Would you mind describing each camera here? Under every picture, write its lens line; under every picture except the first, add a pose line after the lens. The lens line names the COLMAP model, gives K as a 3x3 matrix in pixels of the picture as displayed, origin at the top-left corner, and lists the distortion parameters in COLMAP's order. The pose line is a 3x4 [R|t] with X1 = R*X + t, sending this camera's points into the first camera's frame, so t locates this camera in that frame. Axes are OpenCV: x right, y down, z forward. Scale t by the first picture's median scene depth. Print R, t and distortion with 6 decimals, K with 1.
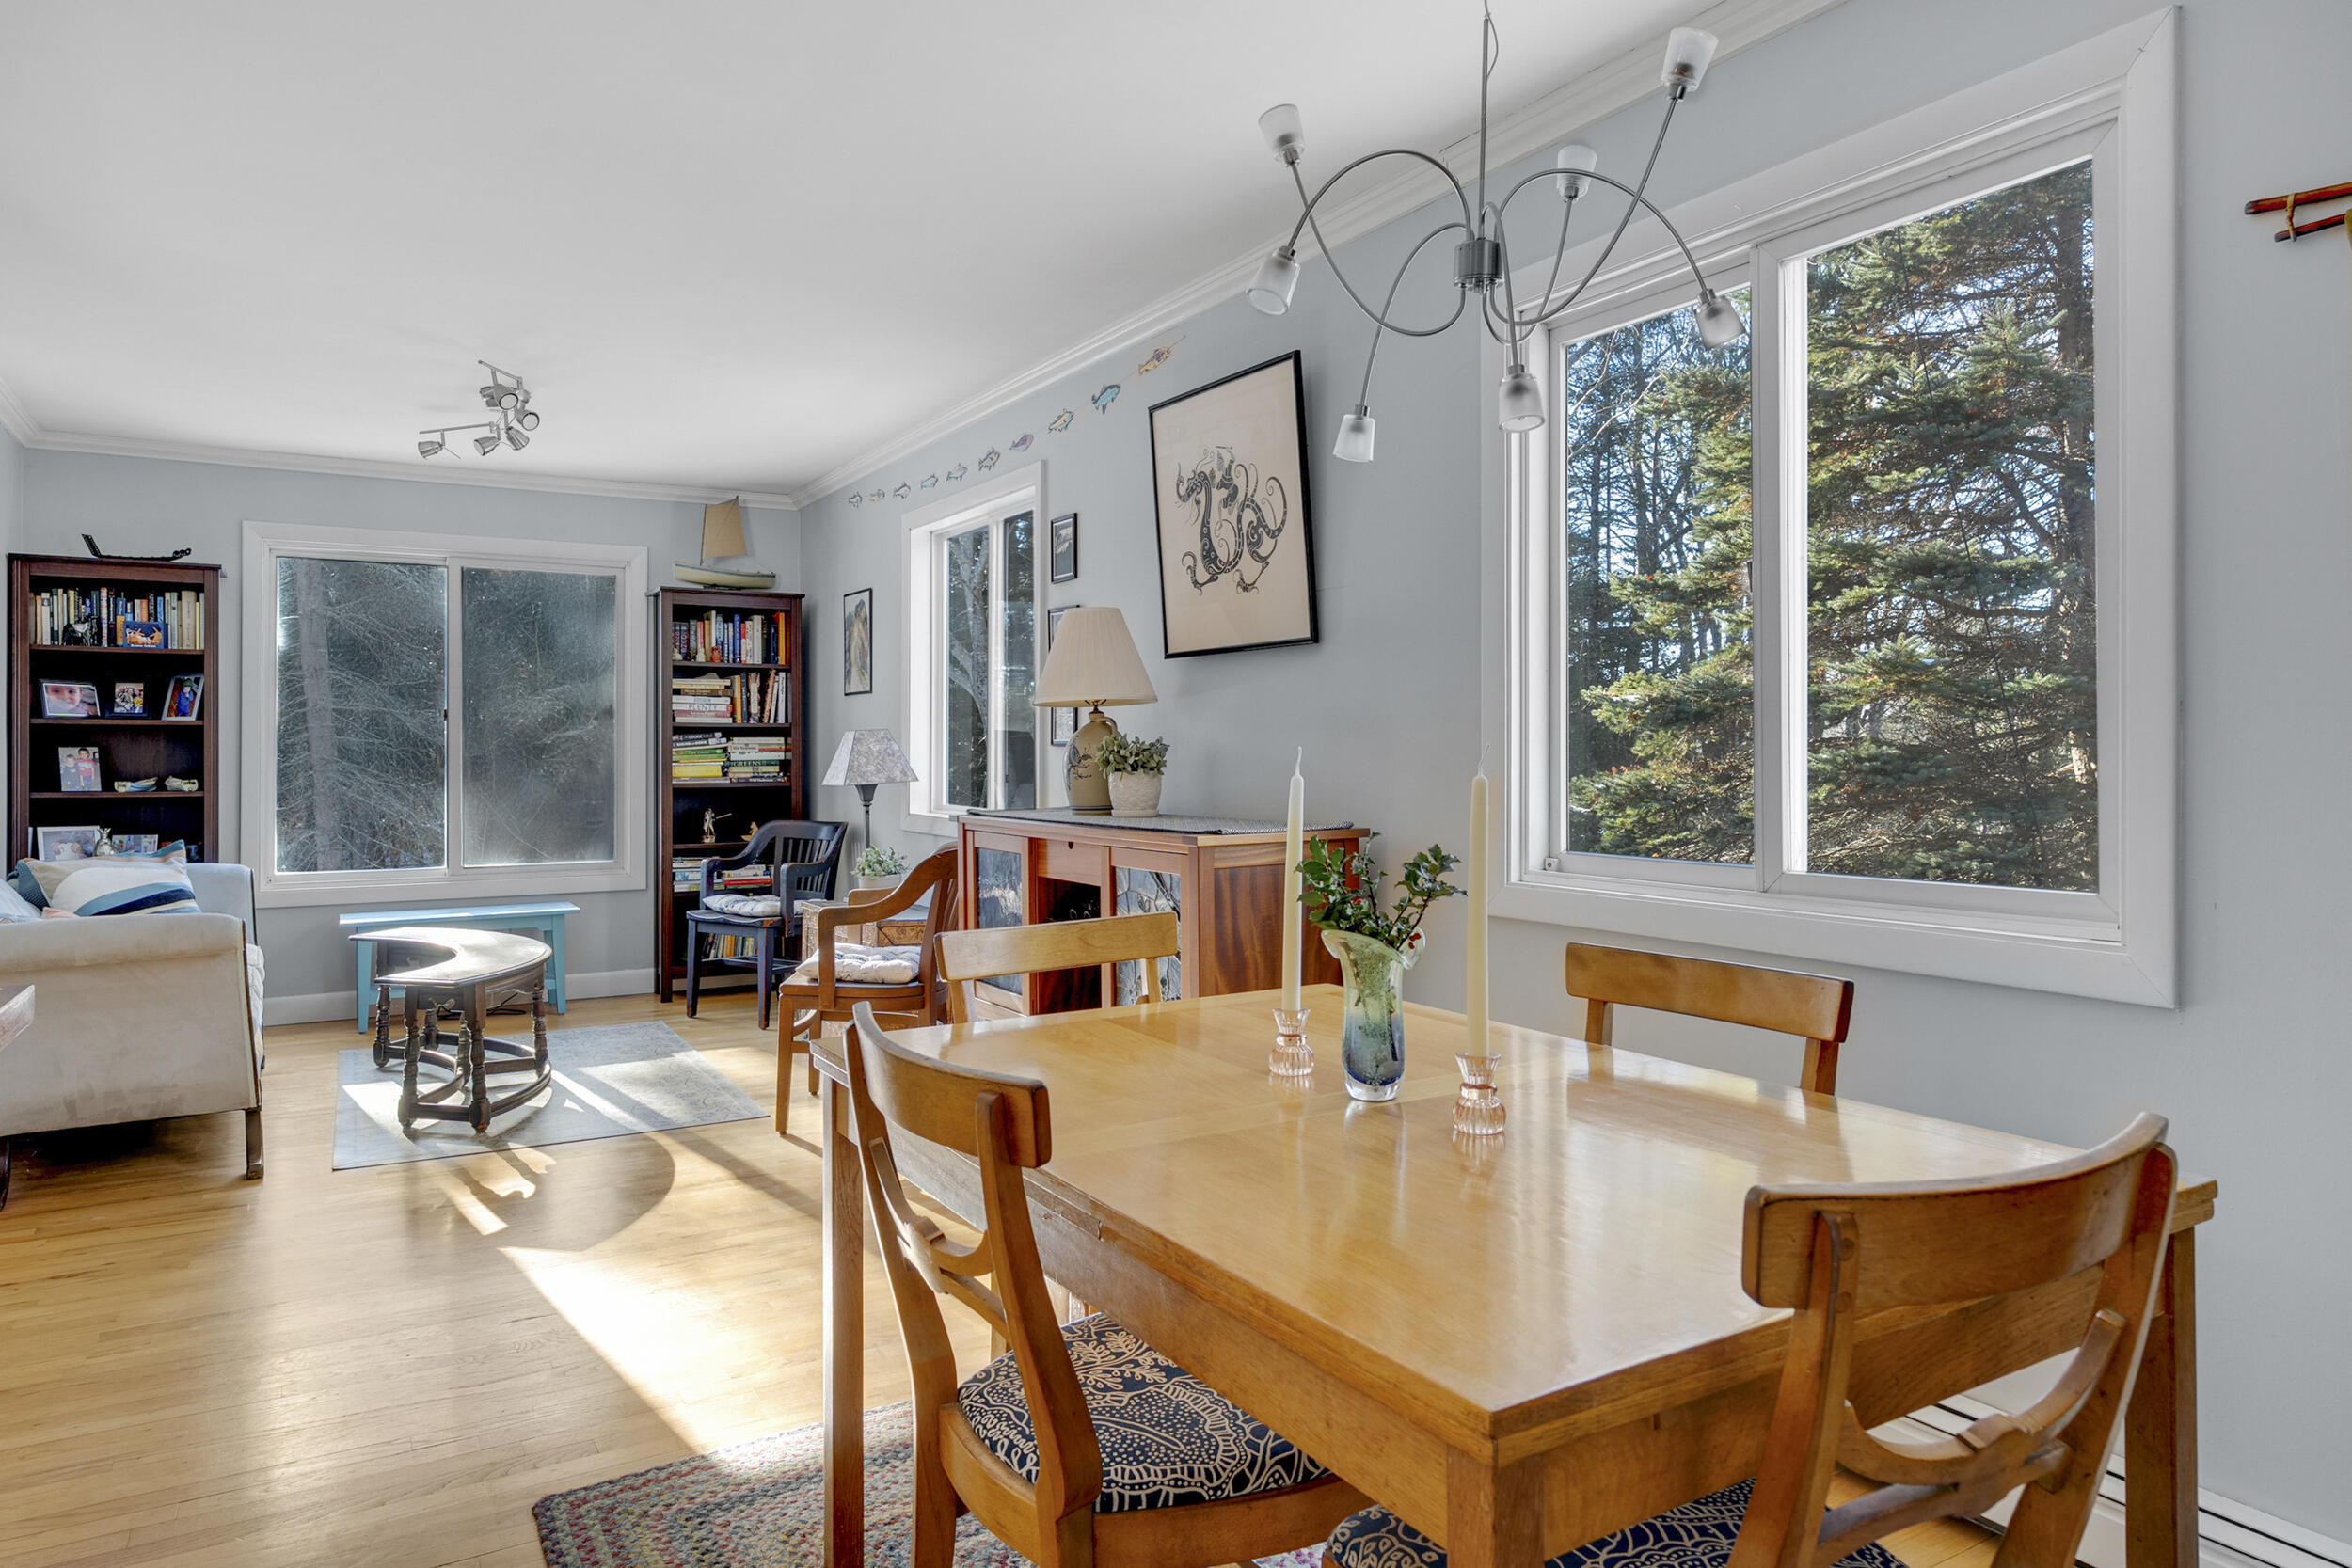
lens RADIAL K [[1432.9, 0, 1168.2], [0, 1432.9, 772.1], [0, 0, 1]] dist [-0.004024, -0.000398]
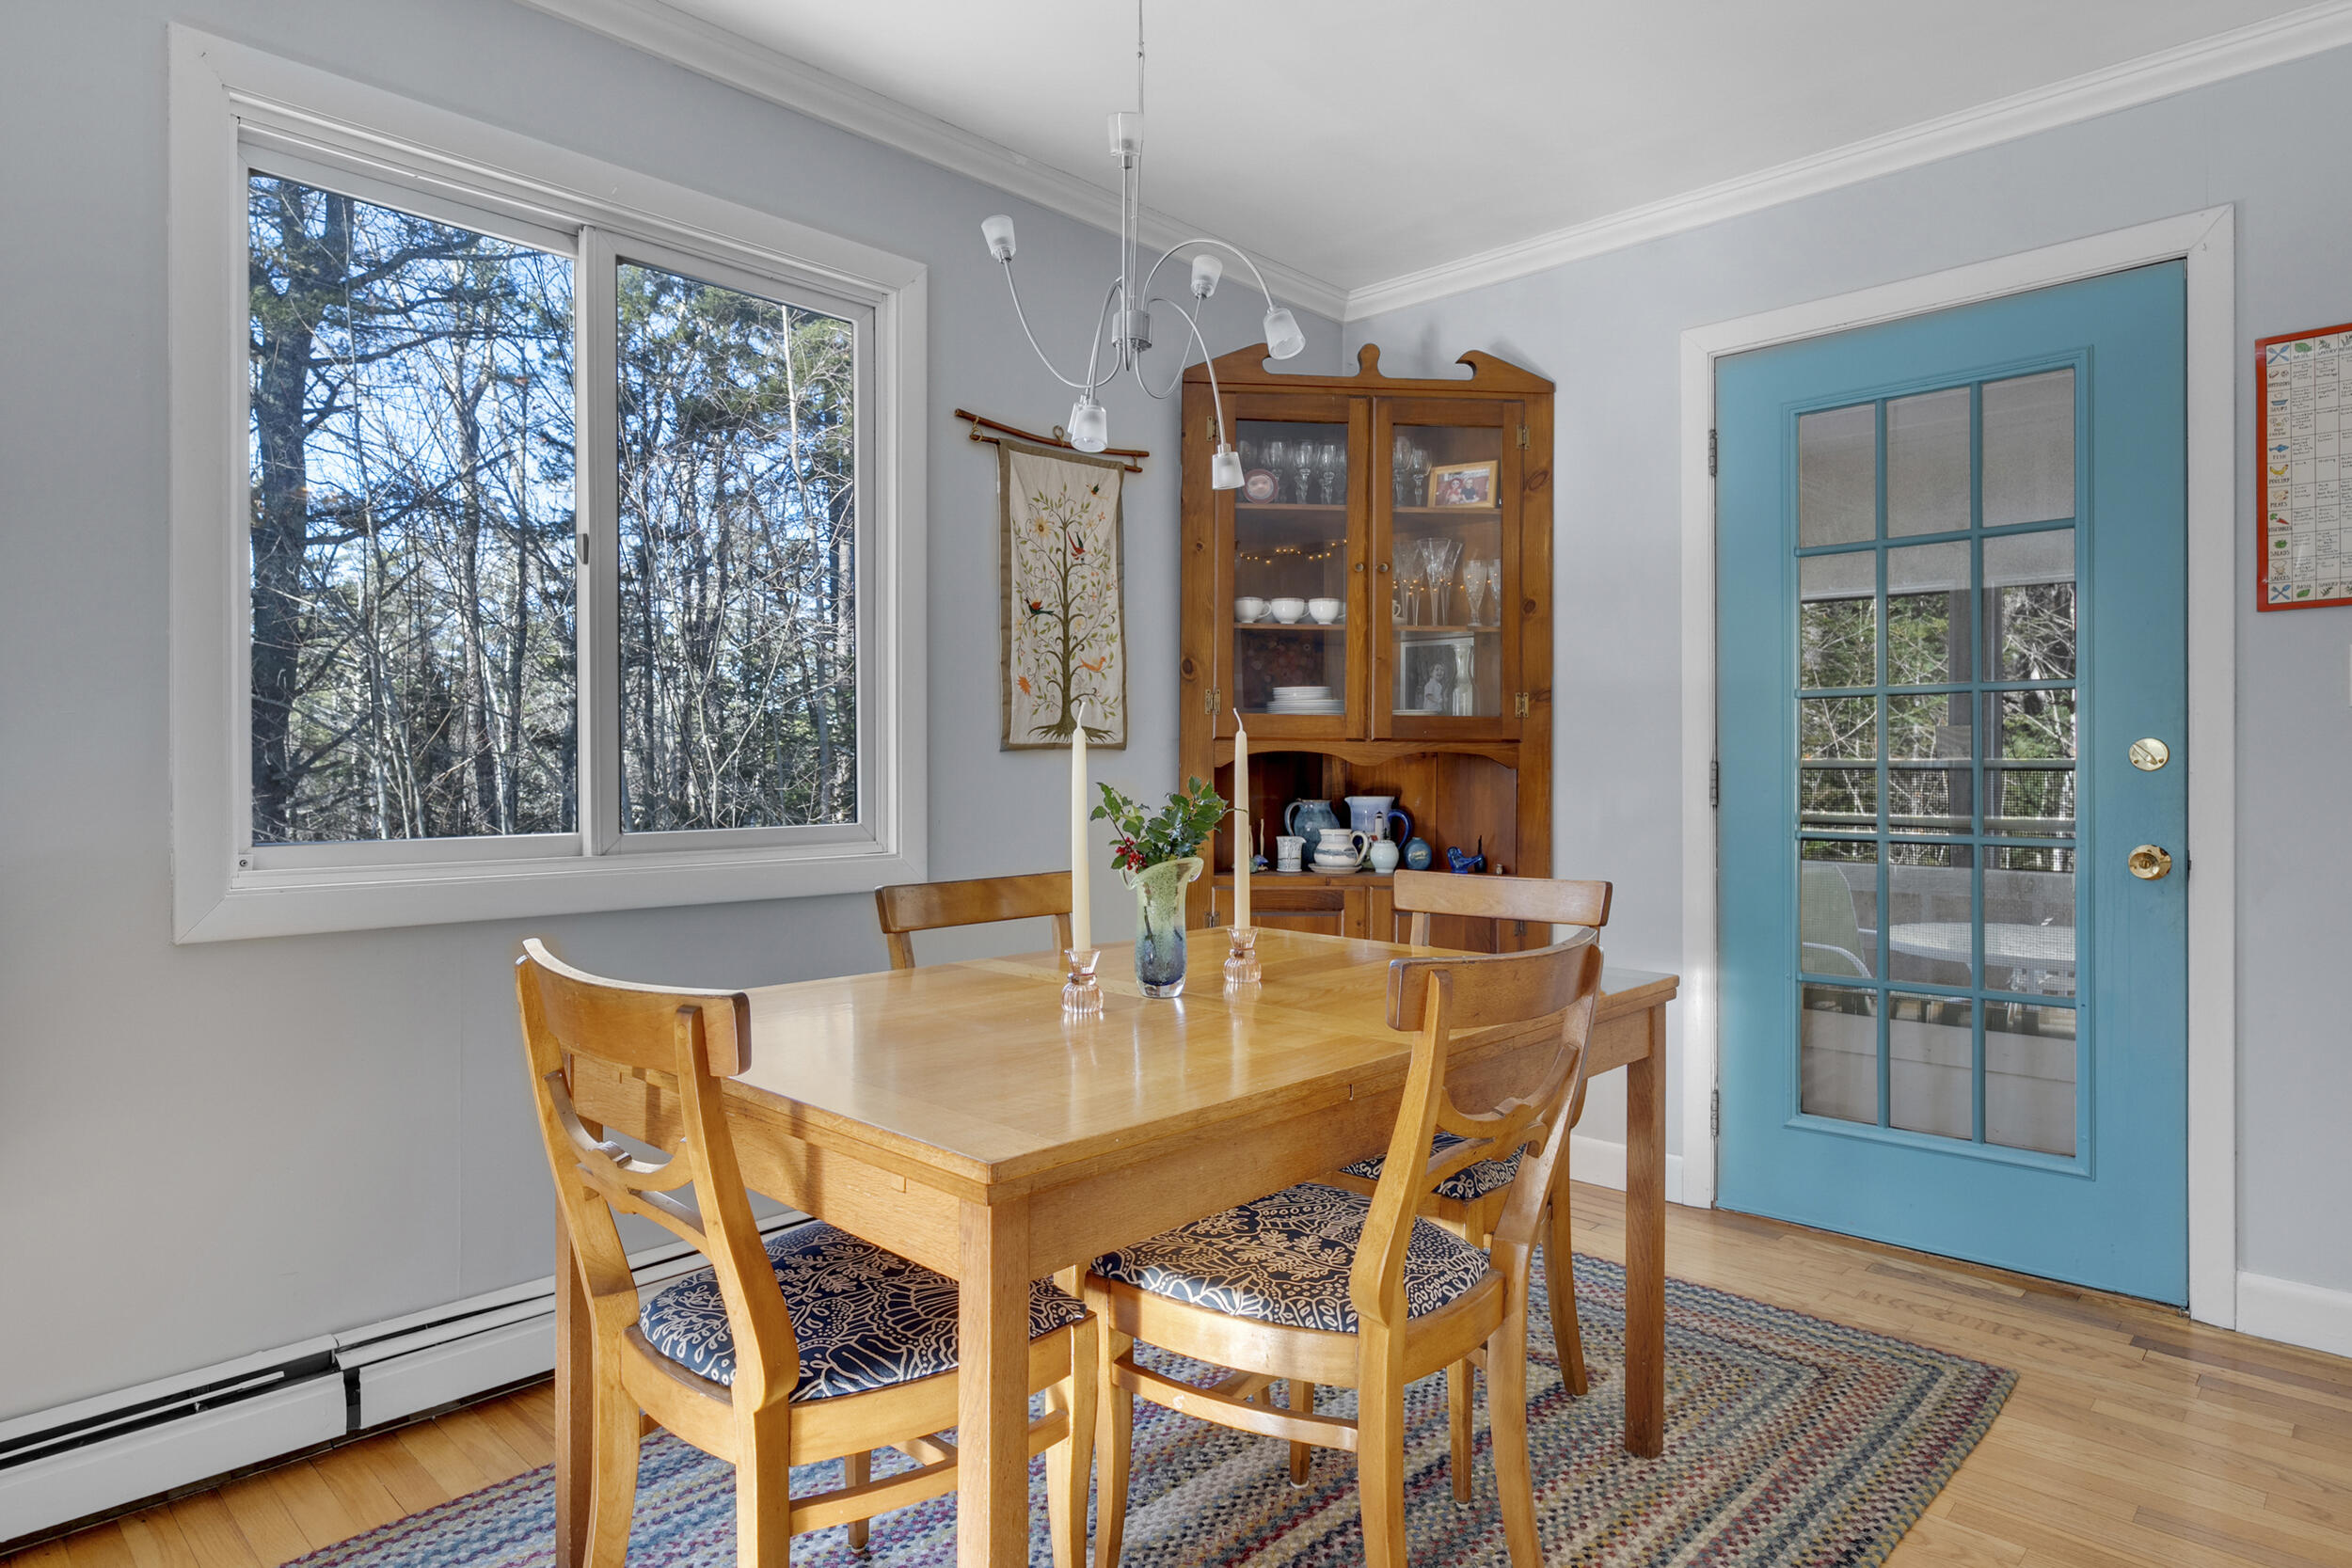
lens RADIAL K [[1359.0, 0, 1174.4], [0, 1359.0, 768.5], [0, 0, 1]] dist [-0.002921, 0.002707]
pose [[-0.247193, -0.003355, 0.968961, -0.412043], [0.010202, 0.999930, 0.006065, 0.012234], [-0.968913, 0.011384, -0.247141, 0.539163]]
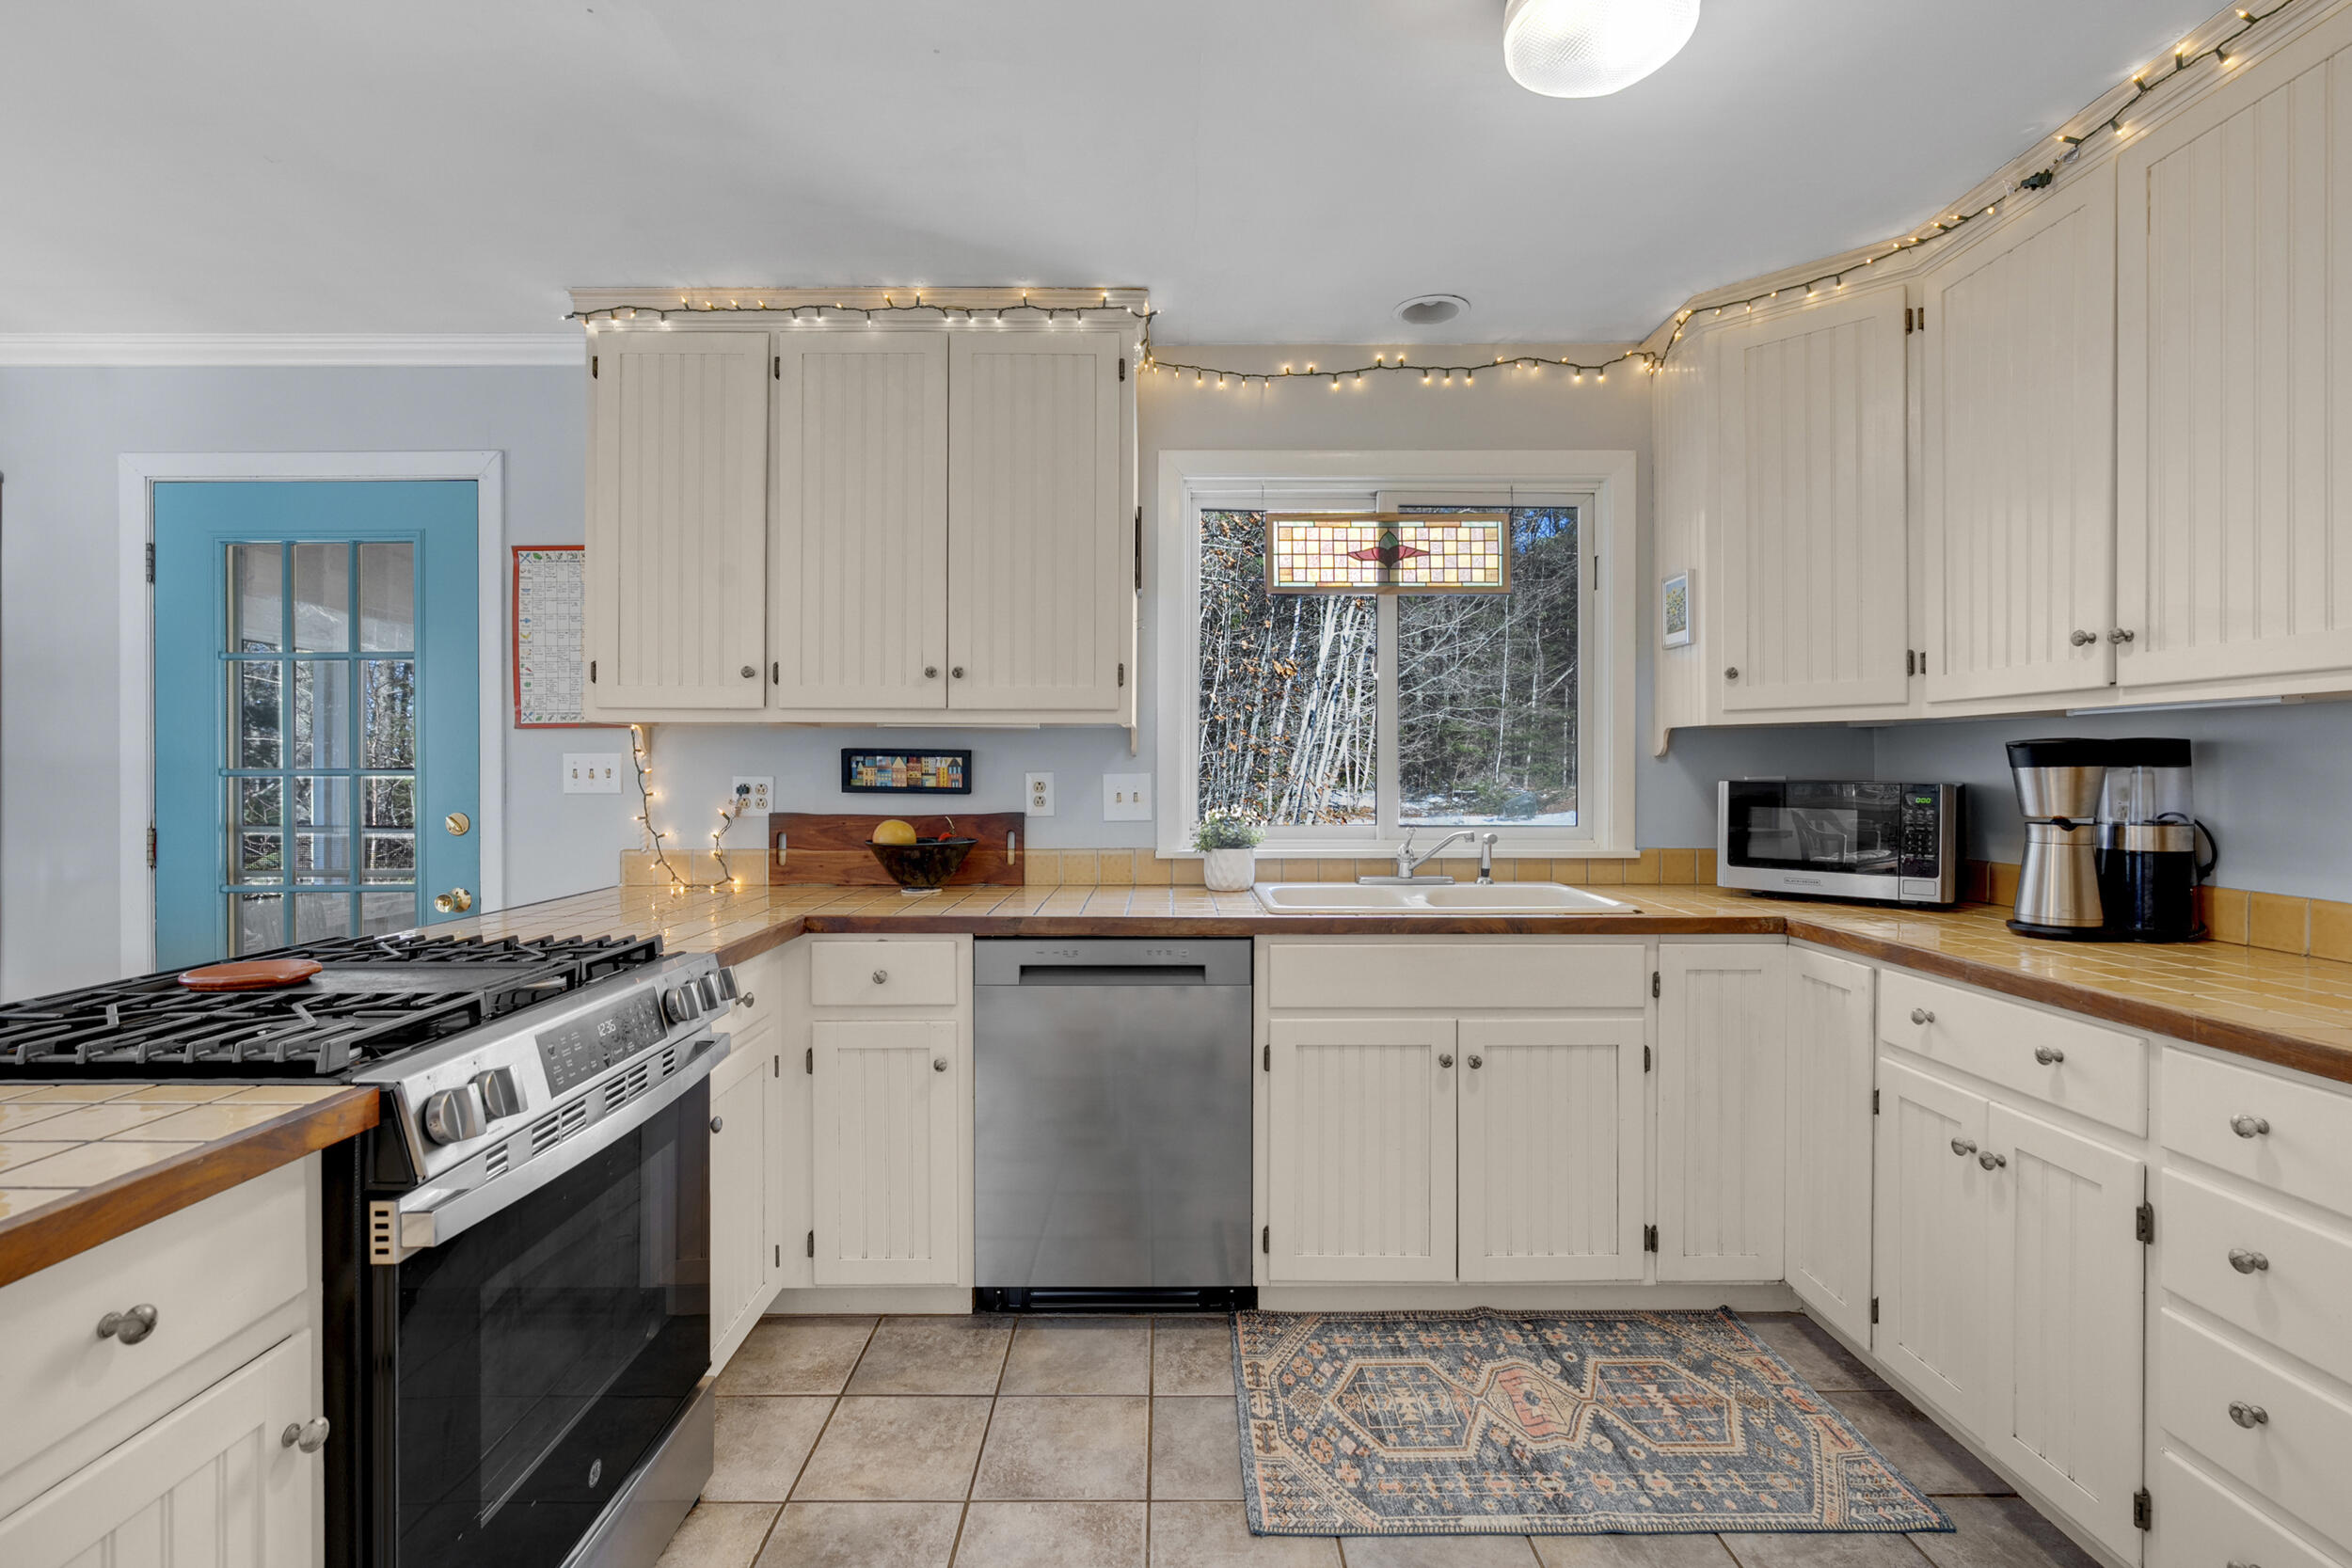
lens RADIAL K [[1063.0, 0, 1169.1], [0, 1063.0, 776.8], [0, 0, 1]] dist [-0.010148, -0.000385]
pose [[-0.853323, -0.000603, 0.521383, -0.698442], [0.005028, 0.999943, 0.009386, -0.024201], [-0.521359, 0.010630, -0.853271, 0.275118]]
